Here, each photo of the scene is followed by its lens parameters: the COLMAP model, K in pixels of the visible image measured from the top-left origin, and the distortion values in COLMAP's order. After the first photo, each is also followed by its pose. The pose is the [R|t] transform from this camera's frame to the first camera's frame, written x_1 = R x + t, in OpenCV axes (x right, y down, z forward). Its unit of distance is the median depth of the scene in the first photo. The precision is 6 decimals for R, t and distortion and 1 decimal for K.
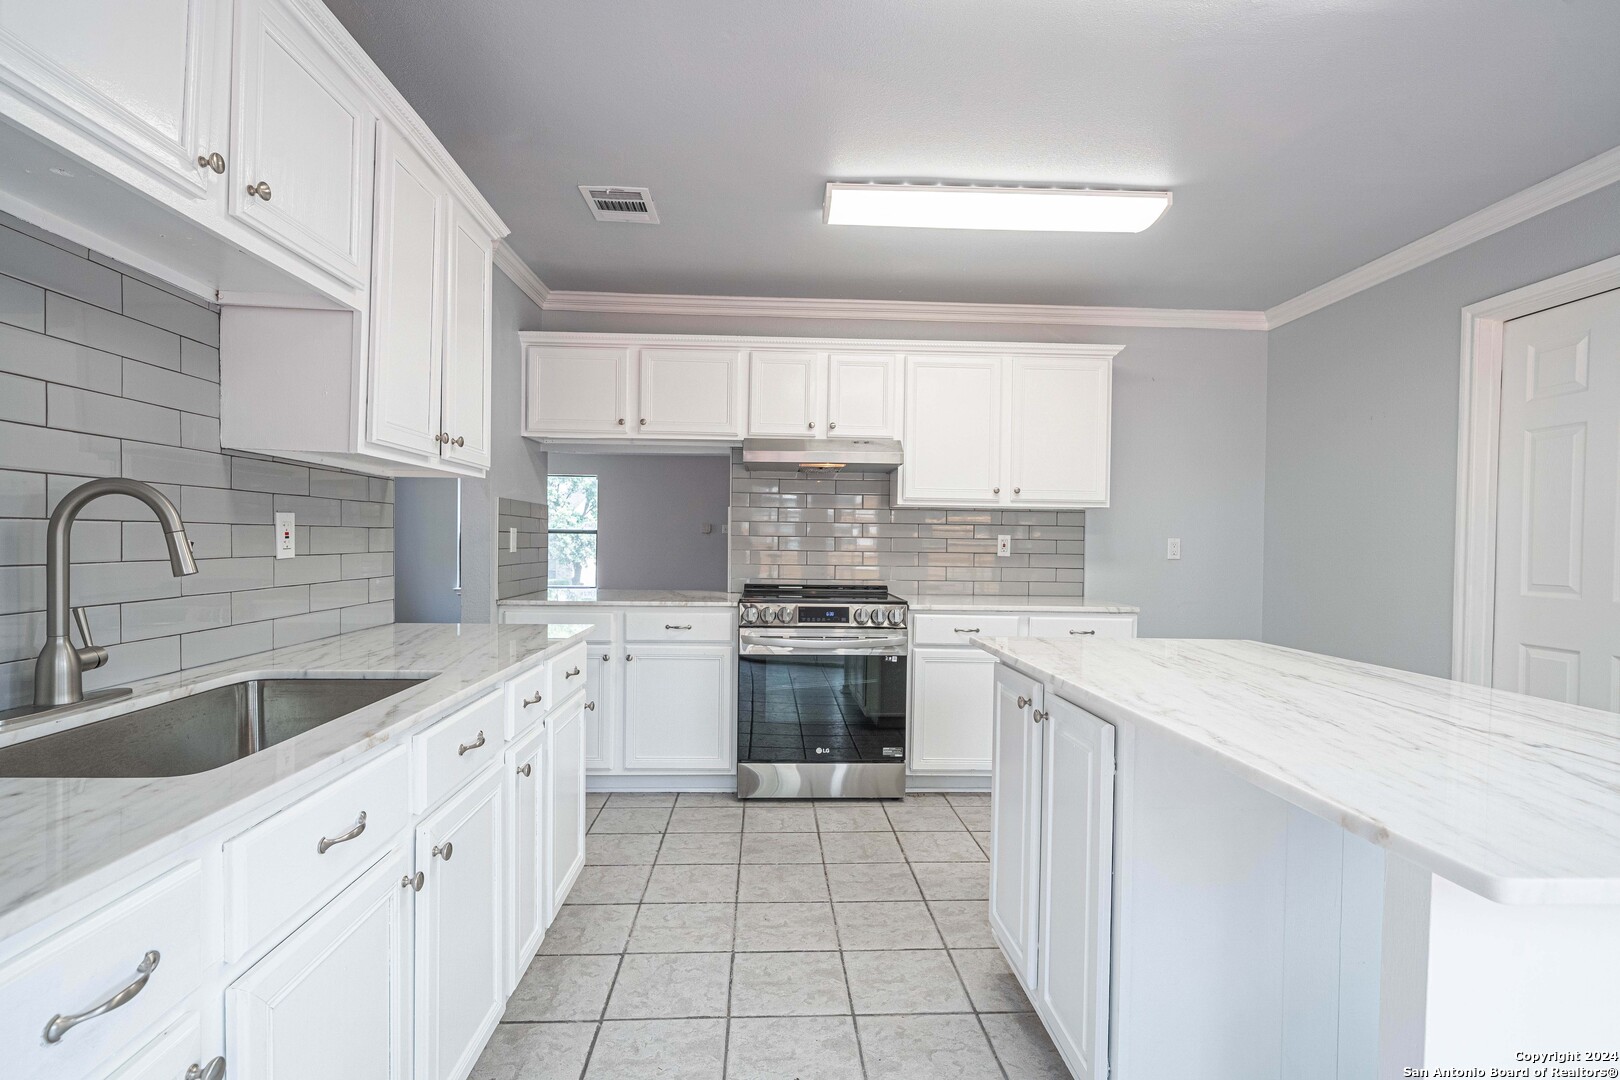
lens RADIAL K [[791.6, 0, 803.1], [0, 791.6, 544.5], [0, 0, 1]] dist [0.015865, -0.000093]
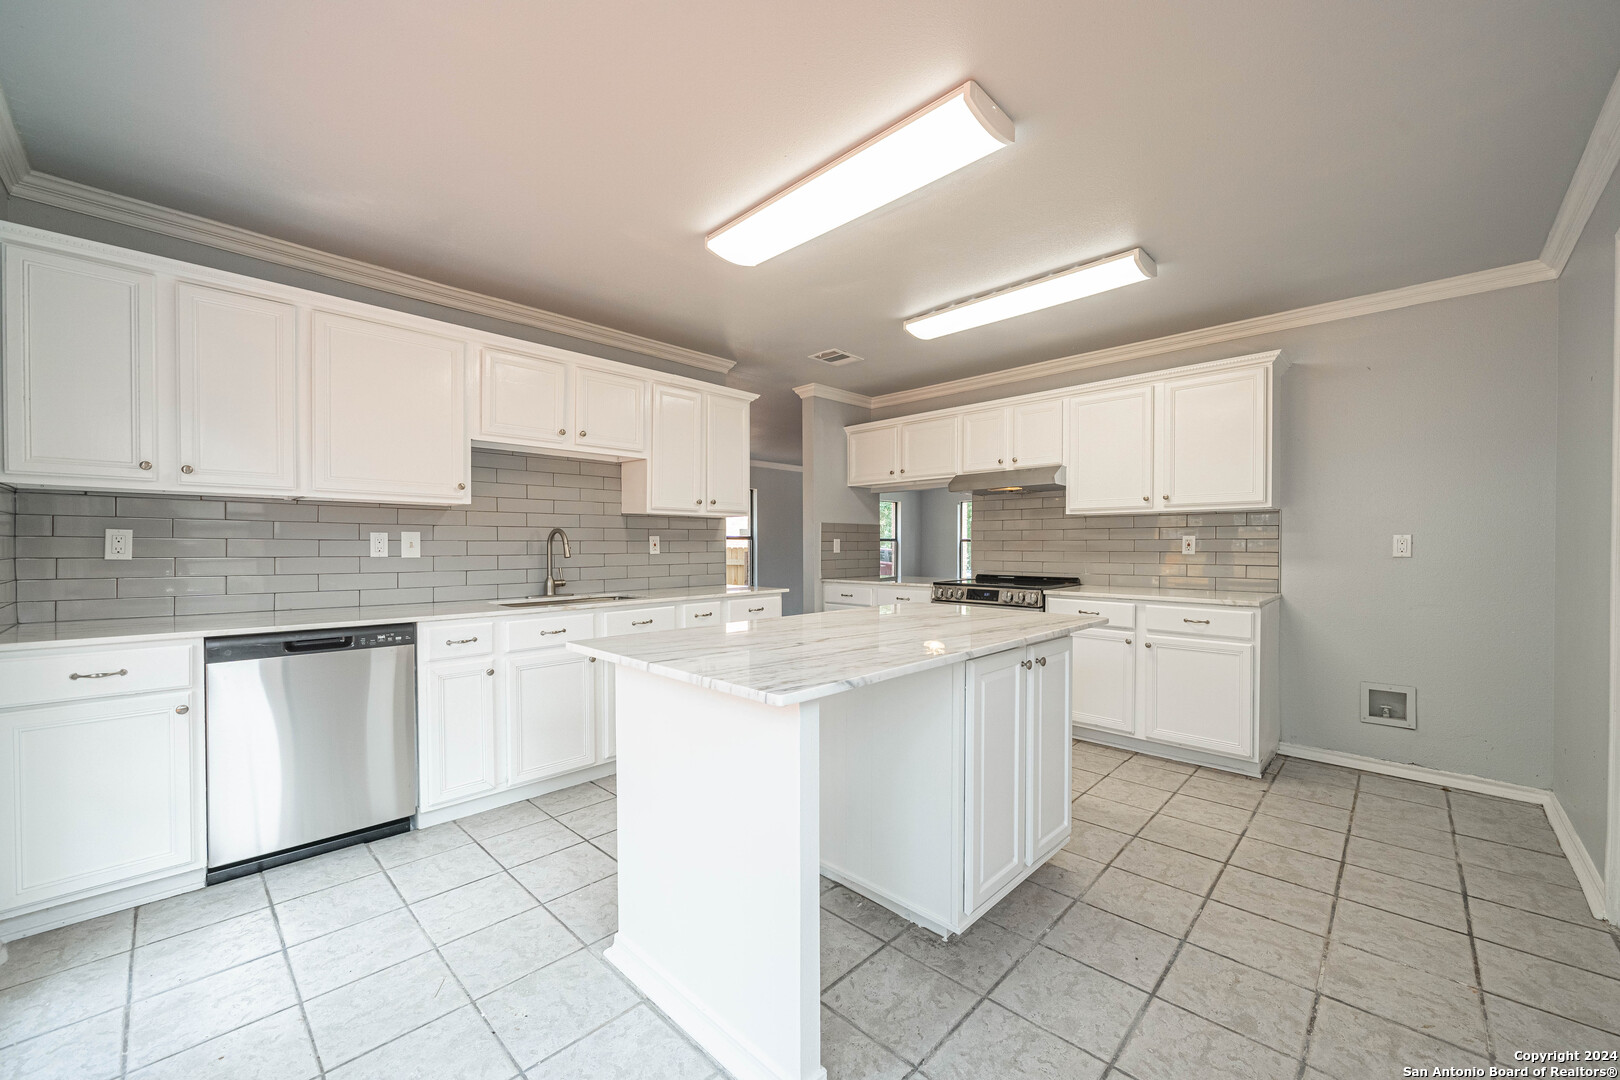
lens RADIAL K [[623.0, 0, 811.2], [0, 623.0, 548.1], [0, 0, 1]] dist [-0.000032, -0.000065]
pose [[0.687105, -0.010681, -0.726480, 0.584749], [0.008319, 0.999942, -0.006834, 0.008255], [0.726510, -0.001348, 0.687154, -0.003102]]
